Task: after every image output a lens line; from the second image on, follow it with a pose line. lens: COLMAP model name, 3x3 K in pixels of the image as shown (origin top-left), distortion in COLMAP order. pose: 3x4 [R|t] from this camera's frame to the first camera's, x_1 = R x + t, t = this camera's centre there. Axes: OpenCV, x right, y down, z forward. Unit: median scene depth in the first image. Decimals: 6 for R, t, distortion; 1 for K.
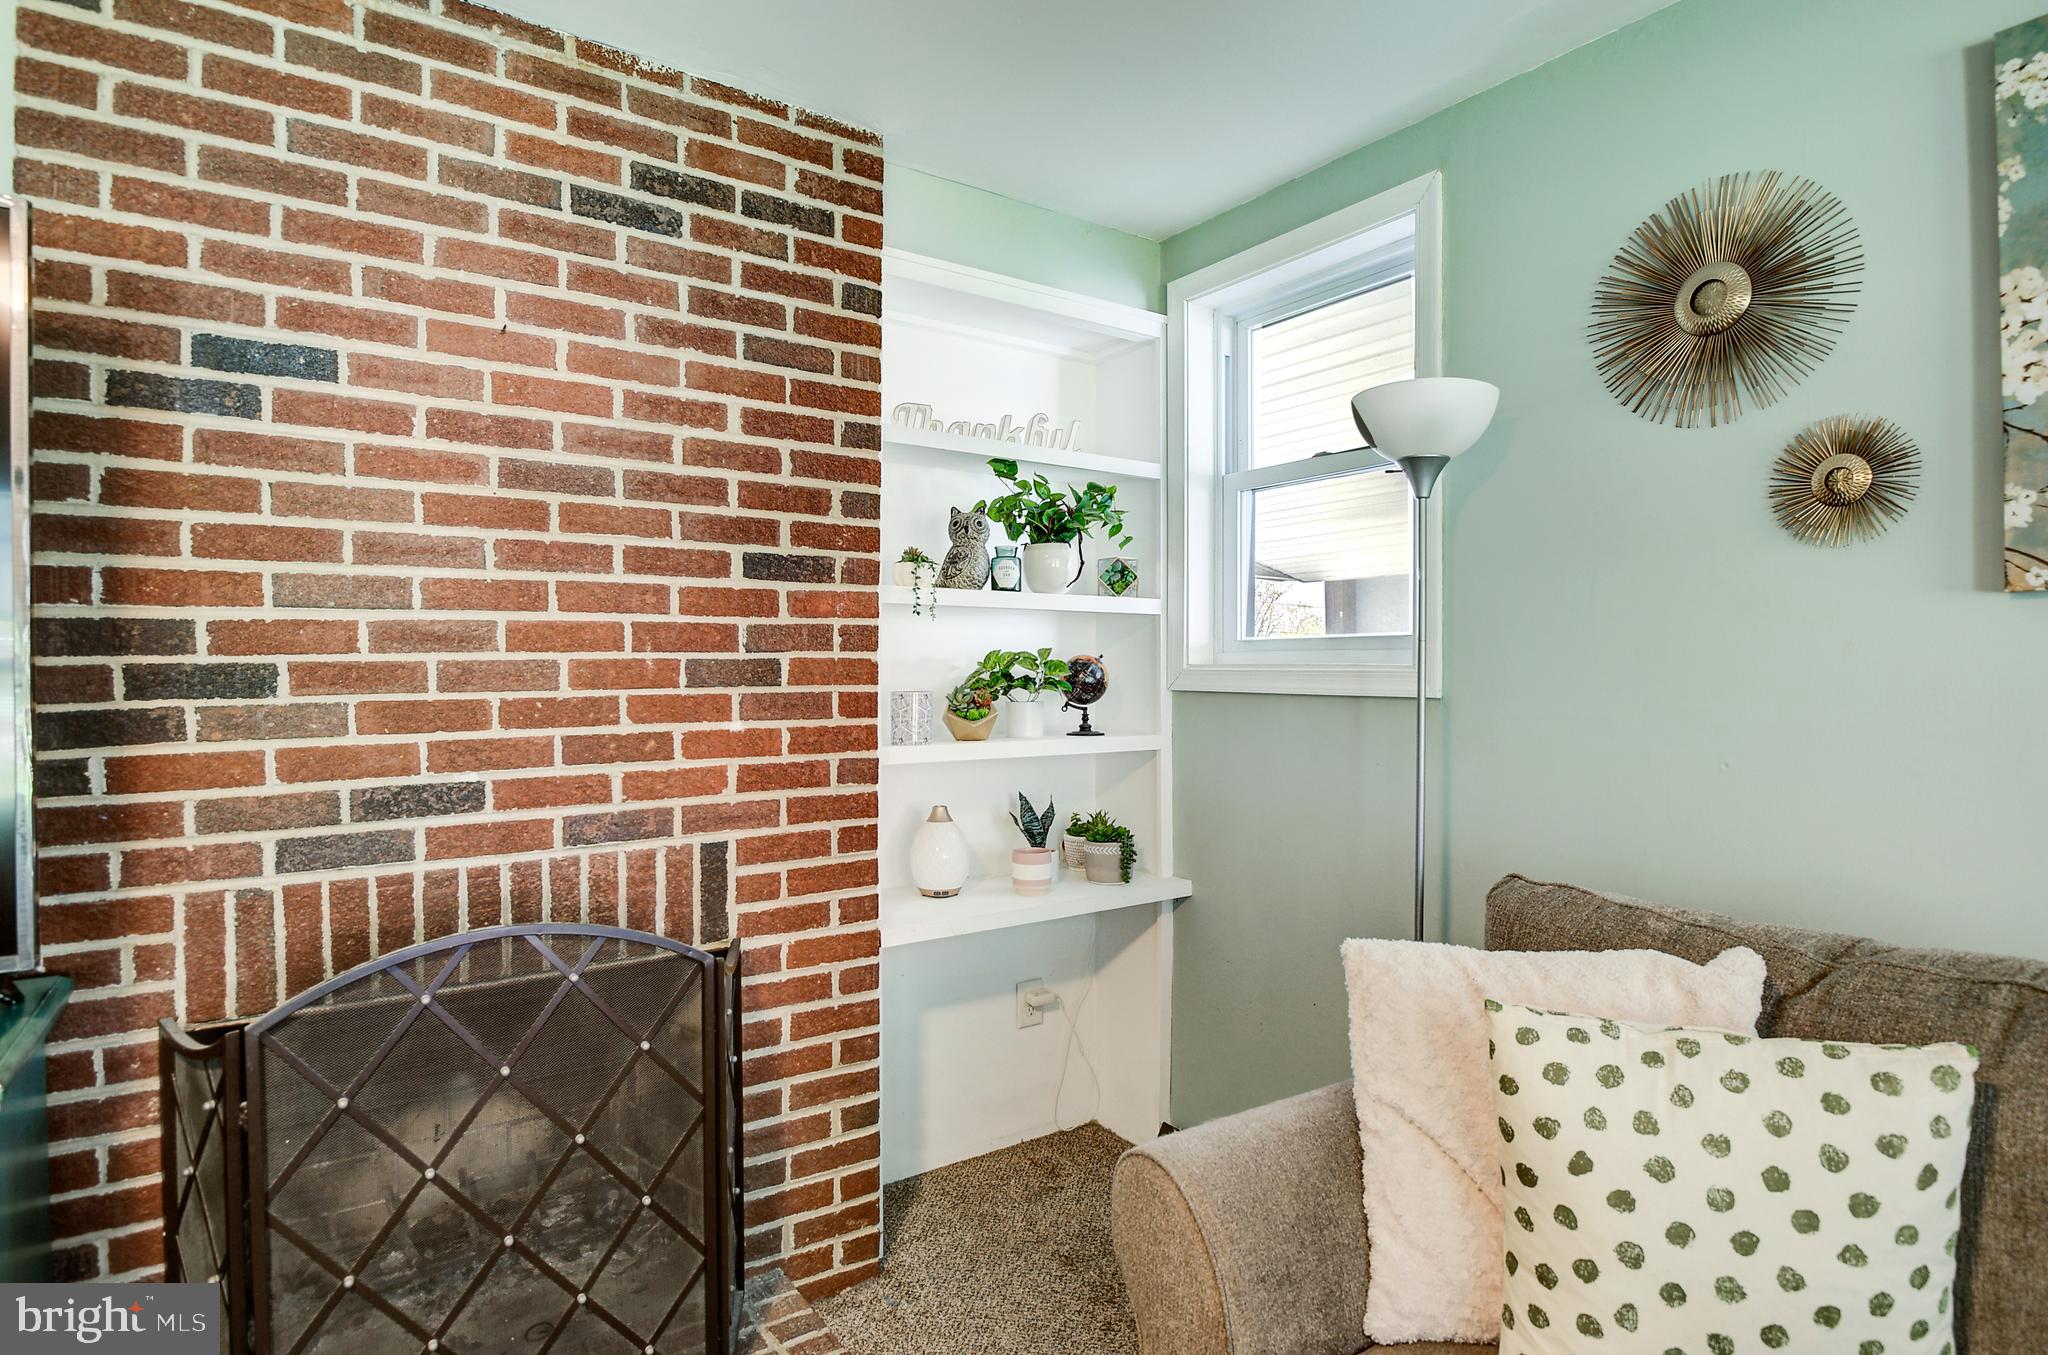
lens RADIAL K [[1073.2, 0, 1013.8], [0, 1073.2, 678.3], [0, 0, 1]] dist [-0.025922, -0.000343]
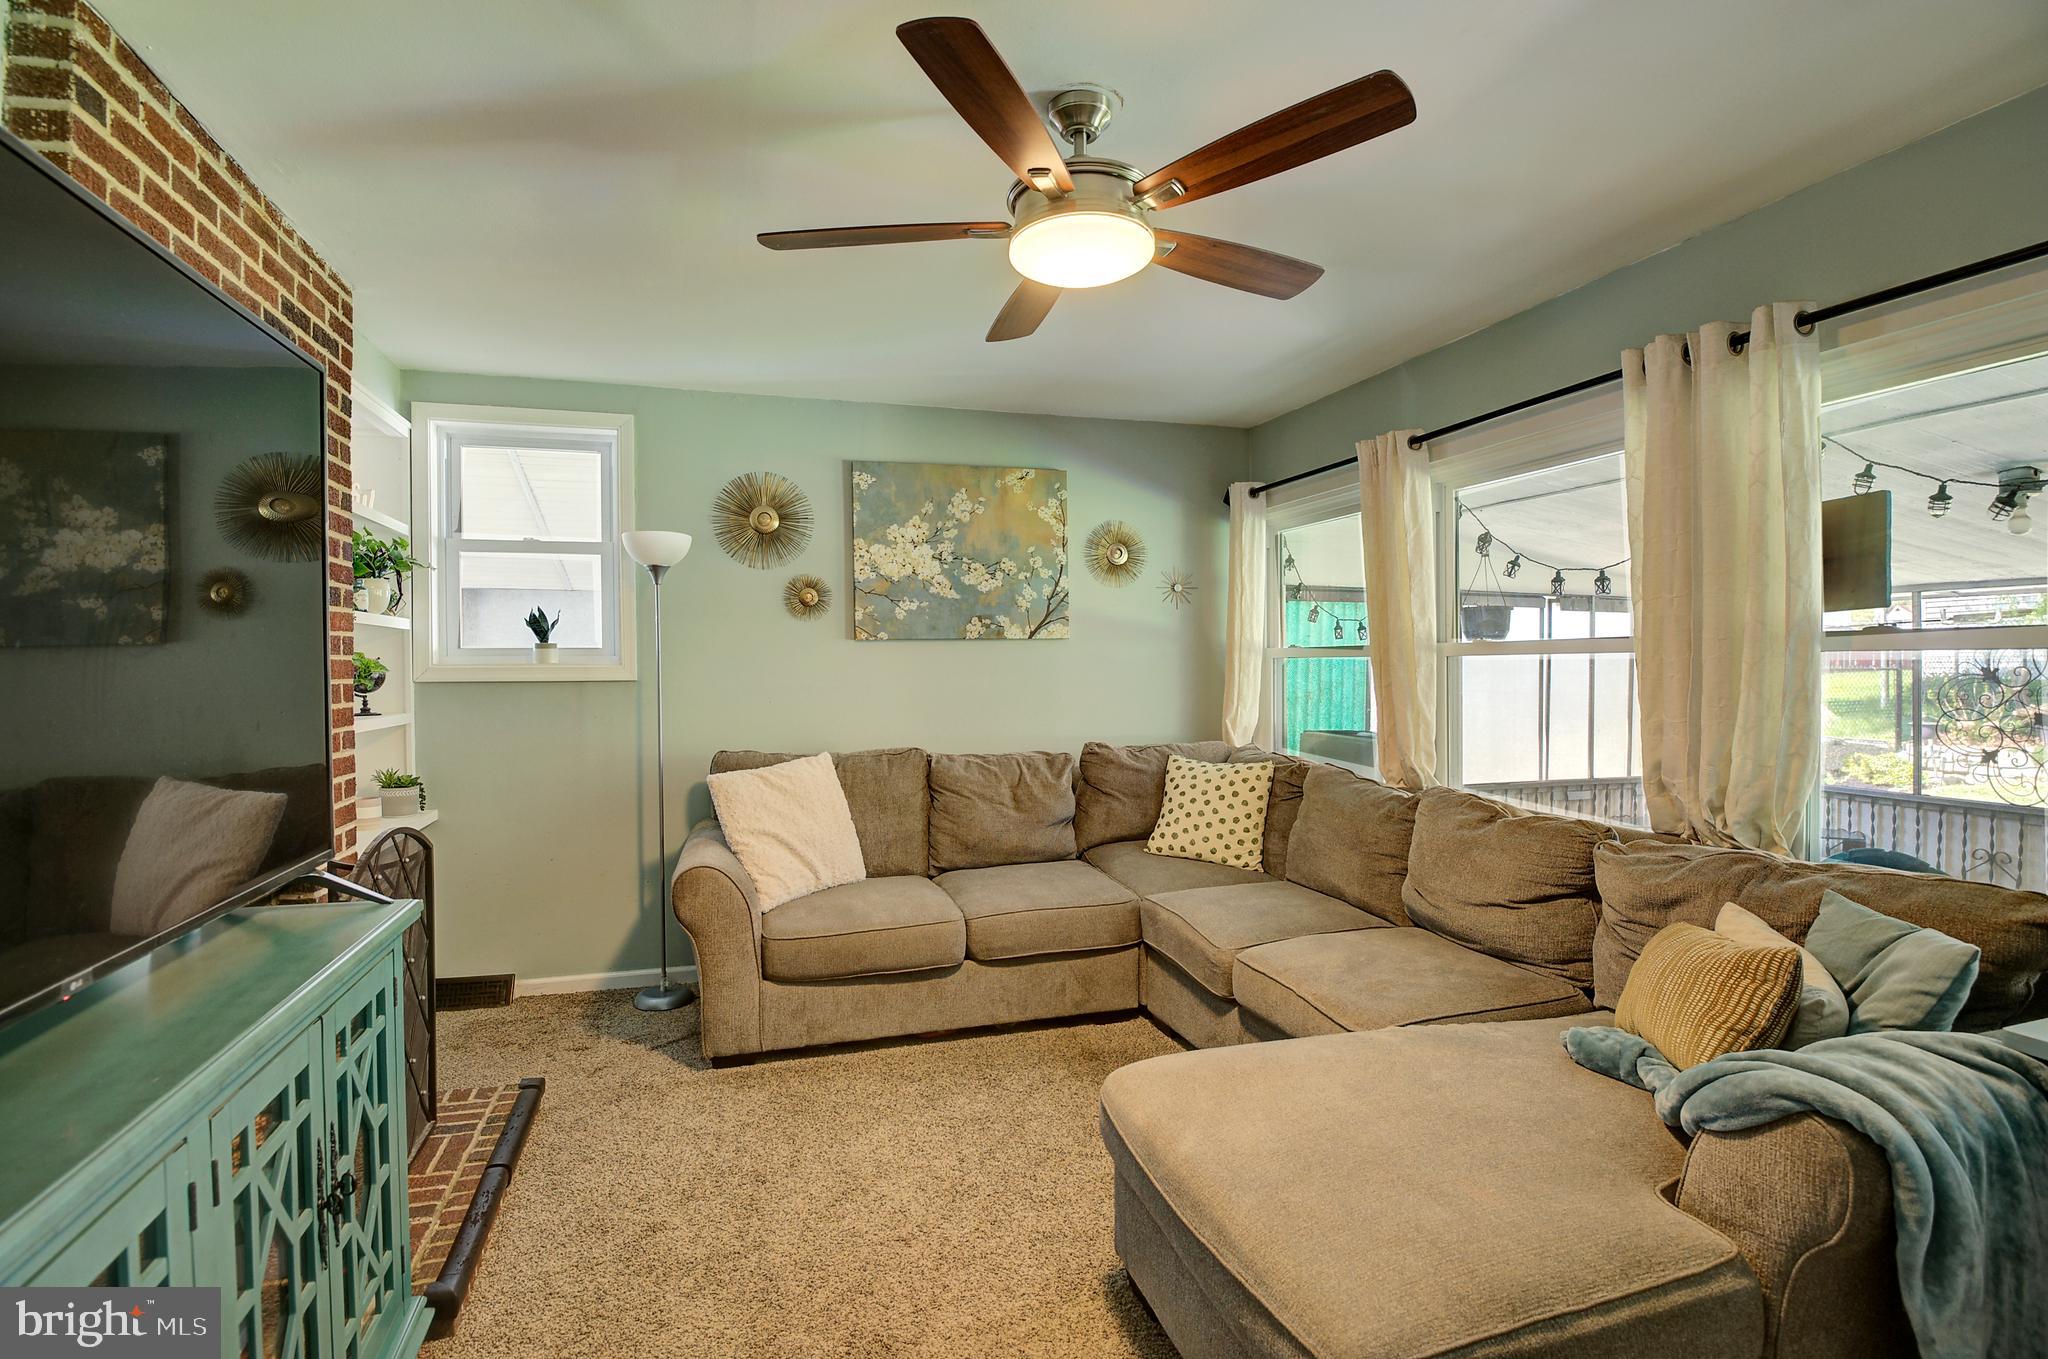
lens RADIAL K [[1002.9, 0, 1024.0], [0, 1002.9, 679.5], [0, 0, 1]] dist [-0.026046, -0.001689]
pose [[0.298541, -0.014853, 0.954281, -1.193321], [0.015660, 0.999821, 0.010663, 0.008064], [-0.954268, 0.011760, 0.298720, -0.254774]]
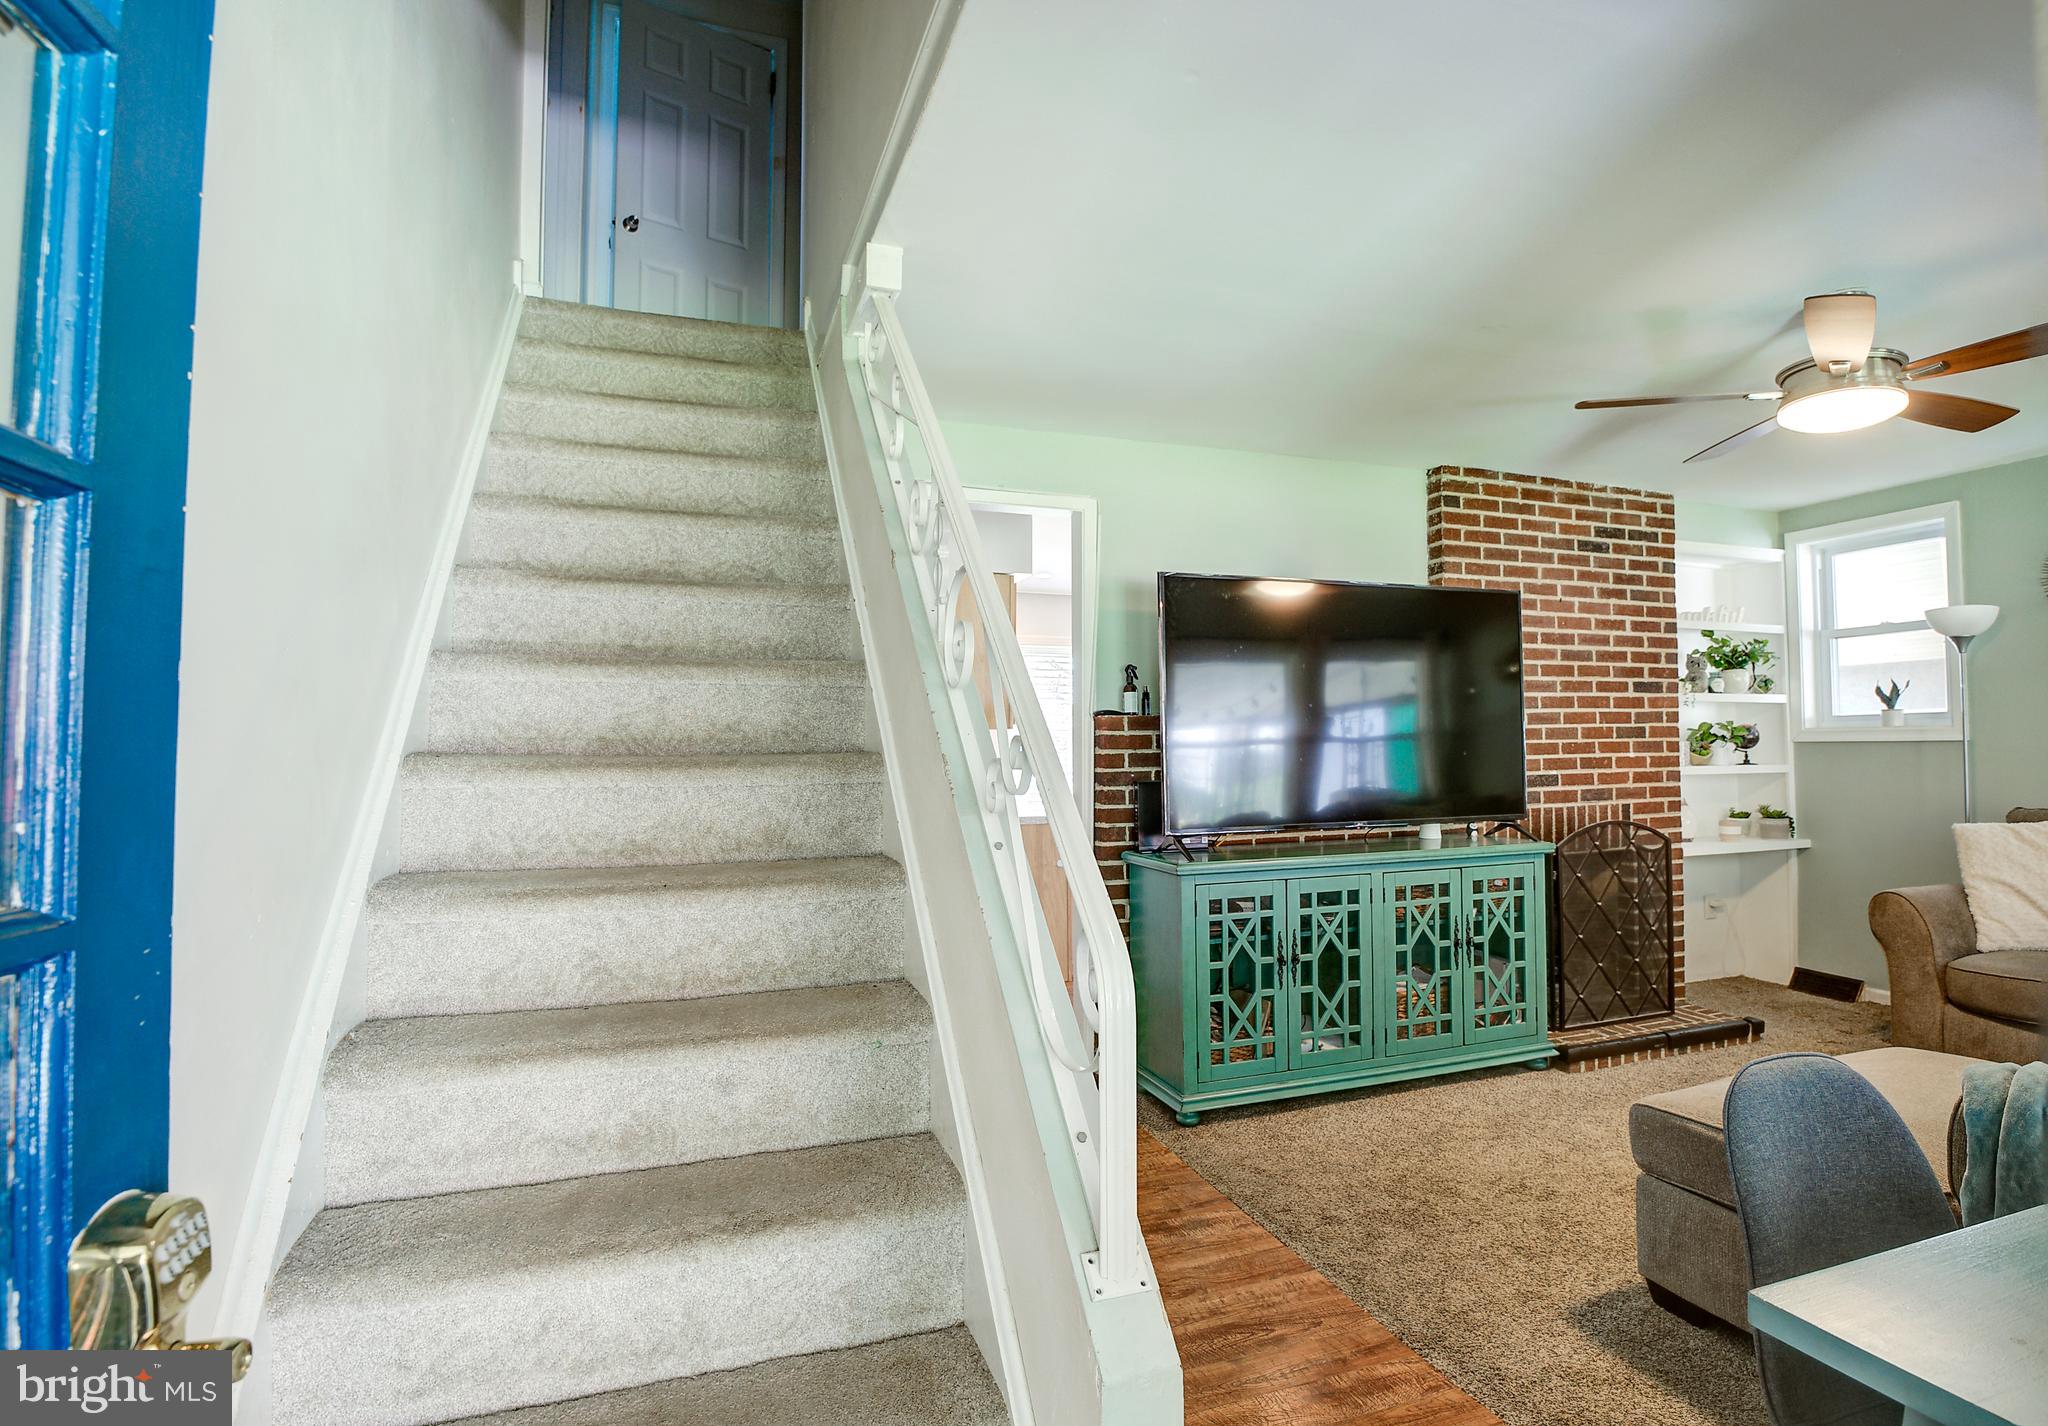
lens RADIAL K [[1041.9, 0, 1024.0], [0, 1041.9, 713.0], [0, 0, 1]] dist [-0.046893, 0.000301]
pose [[0.961642, -0.014850, -0.273904, -0.921431], [0.003391, 0.999101, -0.042264, 0.042967], [0.274286, 0.039714, 0.960828, -1.533105]]
